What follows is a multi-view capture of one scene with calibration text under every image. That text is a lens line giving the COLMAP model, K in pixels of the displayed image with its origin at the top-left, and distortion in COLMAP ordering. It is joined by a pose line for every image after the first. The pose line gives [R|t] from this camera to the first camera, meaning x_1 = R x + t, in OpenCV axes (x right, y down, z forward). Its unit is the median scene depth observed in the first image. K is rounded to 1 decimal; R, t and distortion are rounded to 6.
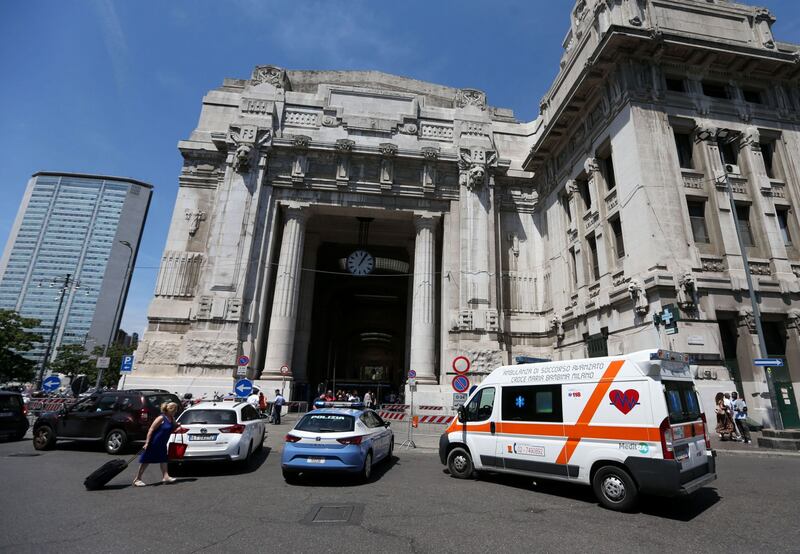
lens RADIAL K [[402.7, 0, 444.9], [0, 402.7, 269.4], [0, 0, 1]] dist [-0.034092, 0.014307]
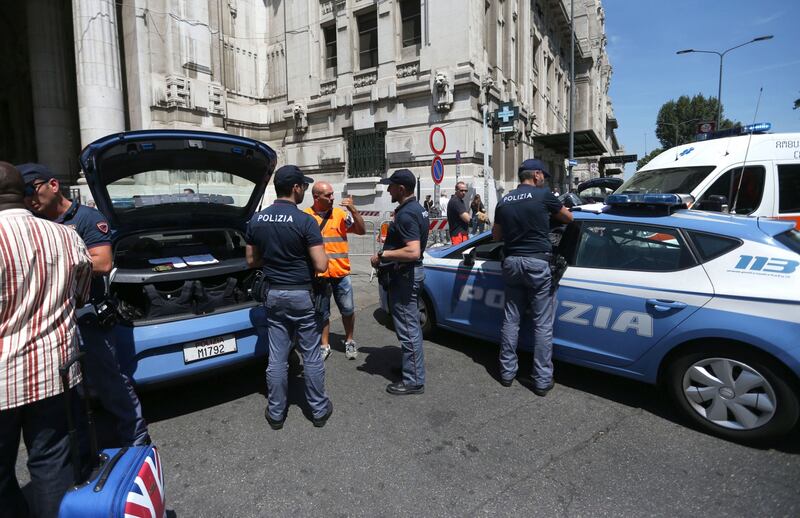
lens RADIAL K [[383.1, 0, 370.4], [0, 383.1, 230.8], [0, 0, 1]] dist [-0.040651, 0.013233]
pose [[0.685270, -0.089308, 0.722793, -0.232537], [-0.190317, 0.936008, 0.296090, 0.103277], [-0.702983, -0.340461, 0.624421, 0.319764]]
